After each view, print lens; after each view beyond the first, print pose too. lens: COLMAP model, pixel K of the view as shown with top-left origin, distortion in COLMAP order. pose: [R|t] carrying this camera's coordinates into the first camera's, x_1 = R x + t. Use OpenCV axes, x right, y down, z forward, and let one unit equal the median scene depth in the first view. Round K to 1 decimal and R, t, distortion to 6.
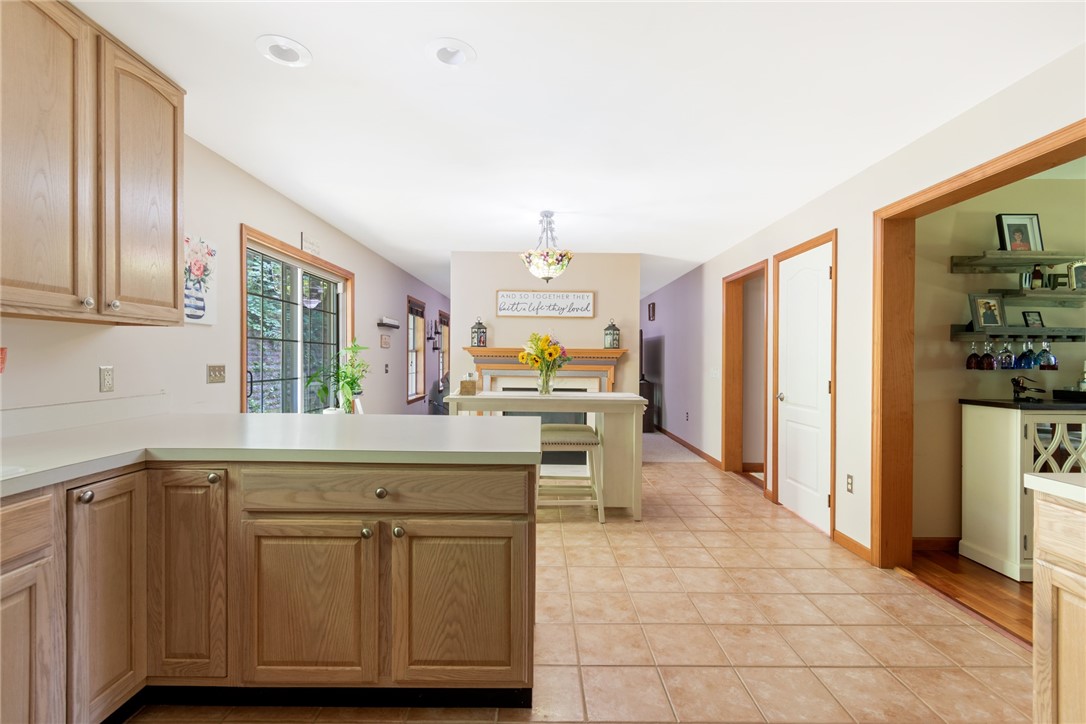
lens RADIAL K [[488.7, 0, 542.8], [0, 488.7, 357.9], [0, 0, 1]] dist [0.000300, 0.000286]
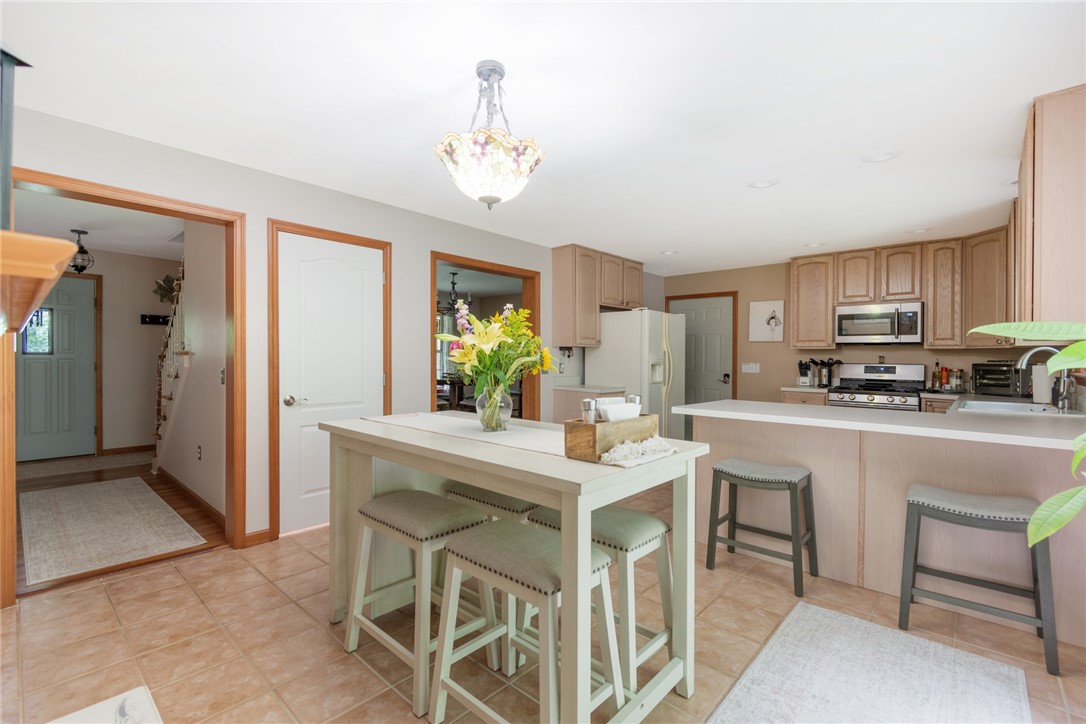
lens RADIAL K [[488.7, 0, 542.8], [0, 488.7, 357.9], [0, 0, 1]] dist [0.000300, 0.000286]
pose [[-0.738445, -0.017062, 0.674098, -0.483131], [-0.015505, 0.999845, 0.008323, -0.007199], [-0.674135, -0.004306, -0.738595, 1.728154]]
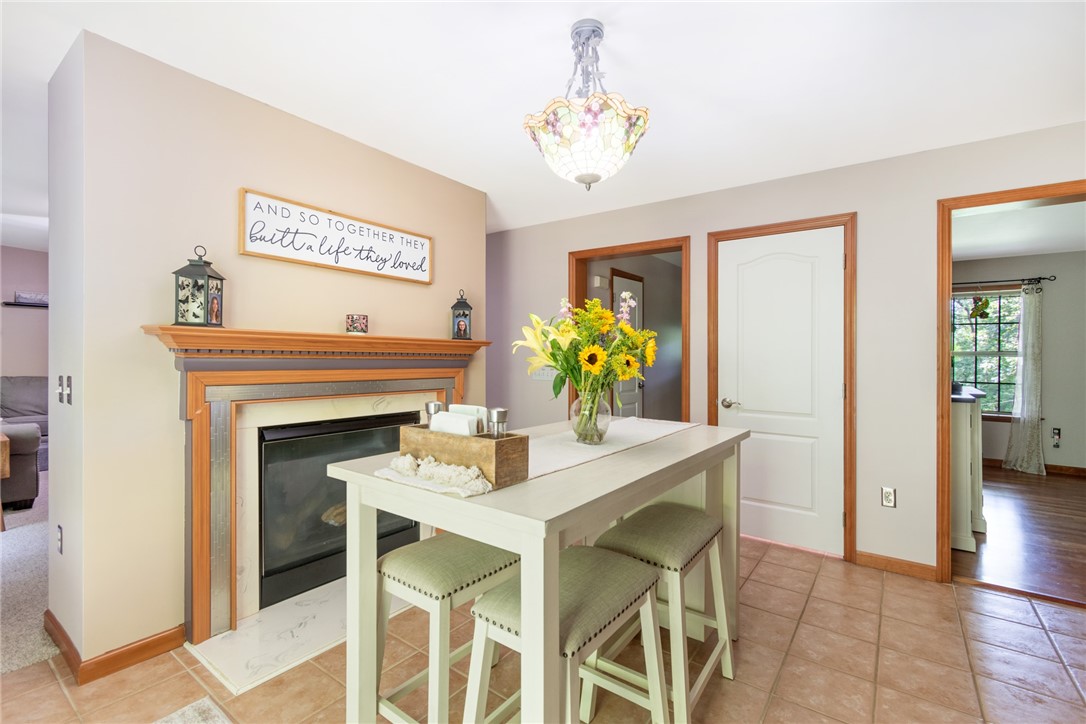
lens RADIAL K [[484.4, 0, 543.5], [0, 484.4, 358.6], [0, 0, 1]] dist [0.002273, 0.000546]
pose [[0.599754, -0.005498, 0.800166, -0.477948], [-0.004589, 0.999936, 0.010310, -0.005006], [-0.800172, -0.009855, 0.599690, 1.001466]]
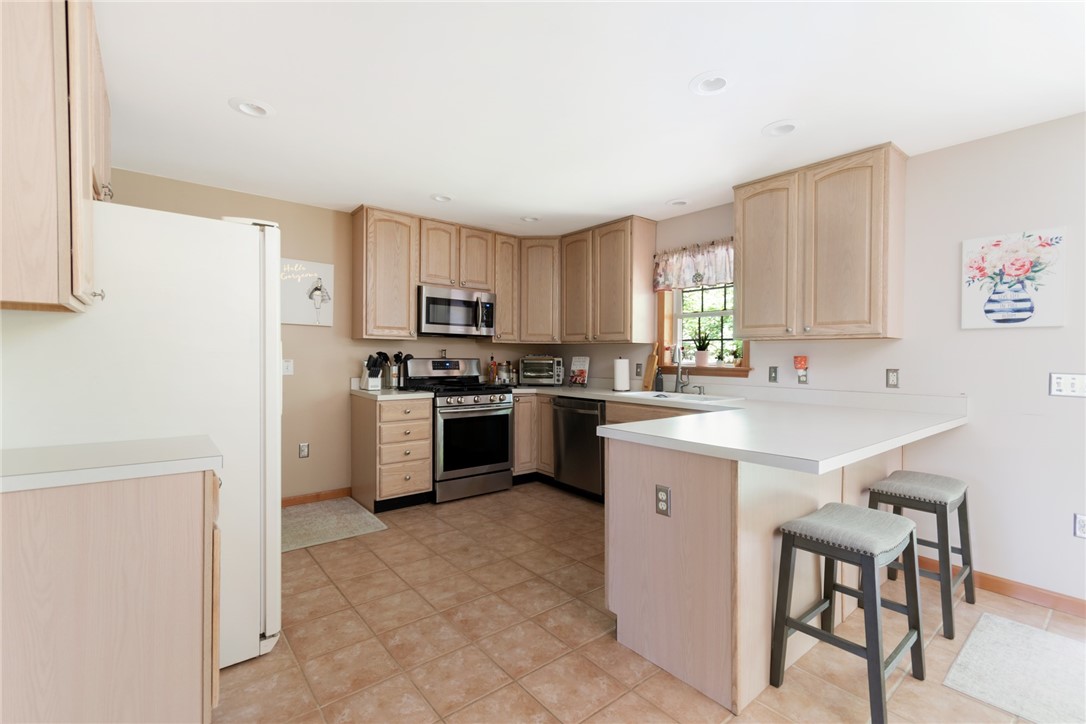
lens RADIAL K [[484.4, 0, 543.5], [0, 484.4, 358.6], [0, 0, 1]] dist [0.002273, 0.000546]
pose [[-0.775937, -0.013096, -0.630675, 0.498674], [-0.017406, 0.999848, 0.000653, 0.003529], [0.630571, 0.011484, -0.776047, 1.005358]]
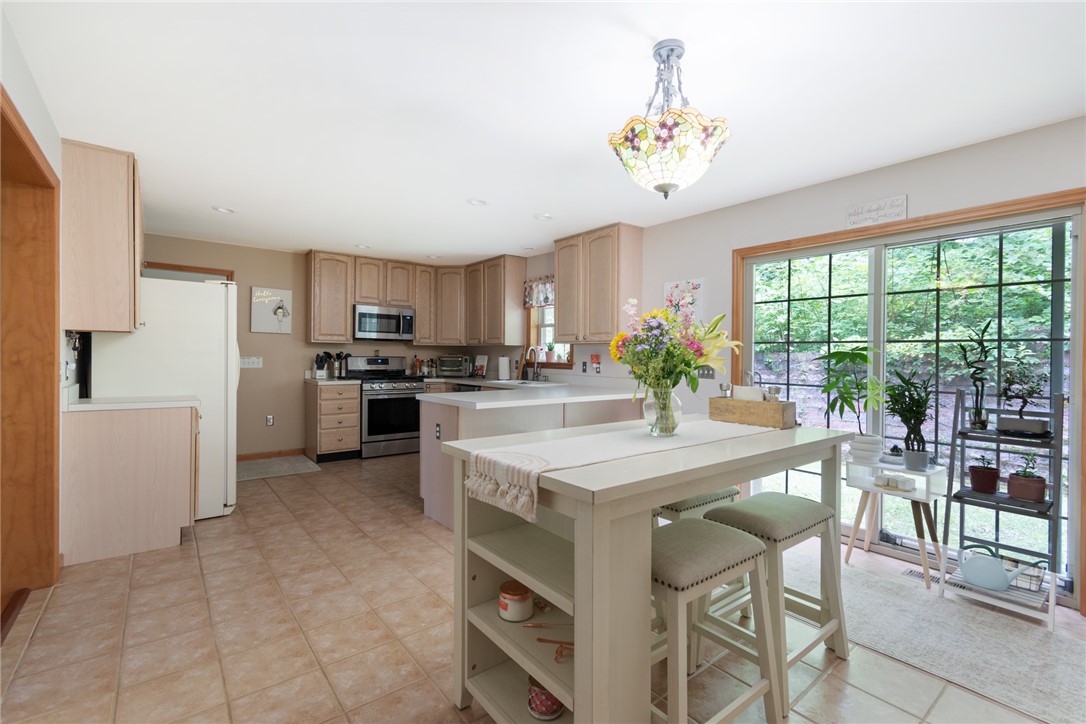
lens RADIAL K [[484.4, 0, 543.5], [0, 484.4, 358.6], [0, 0, 1]] dist [0.002273, 0.000546]
pose [[-0.784849, -0.015122, -0.619502, 0.506676], [-0.019040, 0.999819, -0.000284, 0.004976], [0.619394, 0.011572, -0.784995, 1.679419]]
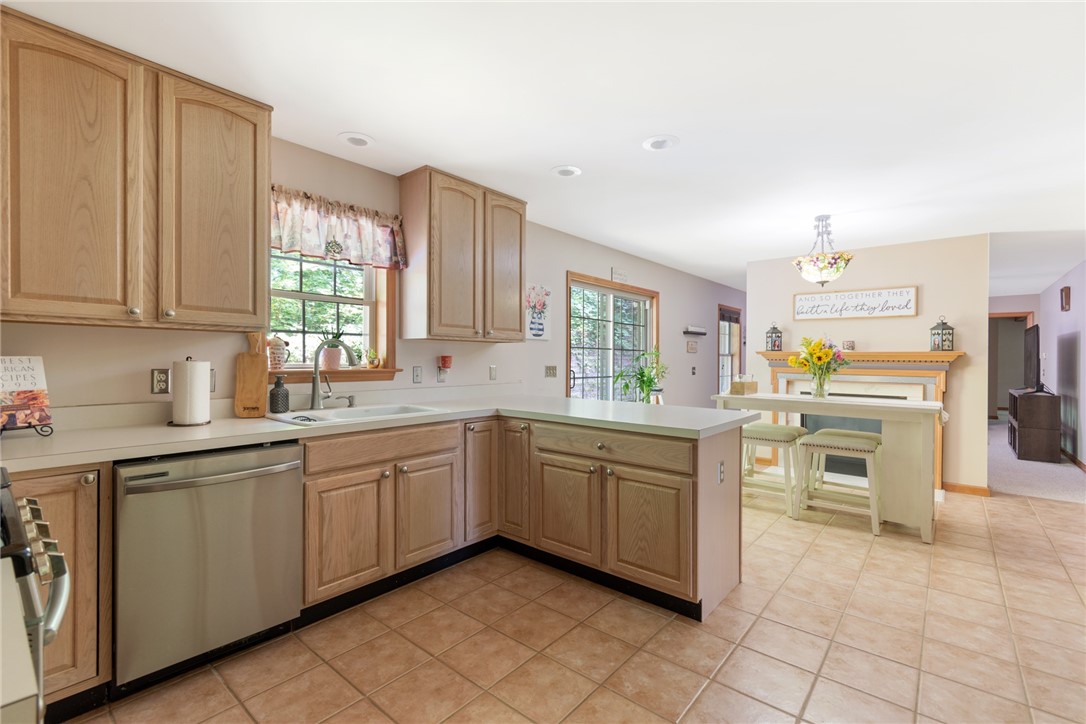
lens RADIAL K [[482.4, 0, 541.7], [0, 482.4, 358.1], [0, 0, 1]] dist [-0.000496, 0.000042]
pose [[0.759459, -0.002730, -0.650550, 0.280145], [-0.002066, 0.999976, -0.006608, 0.000456], [0.650552, 0.006363, 0.759435, -0.162778]]
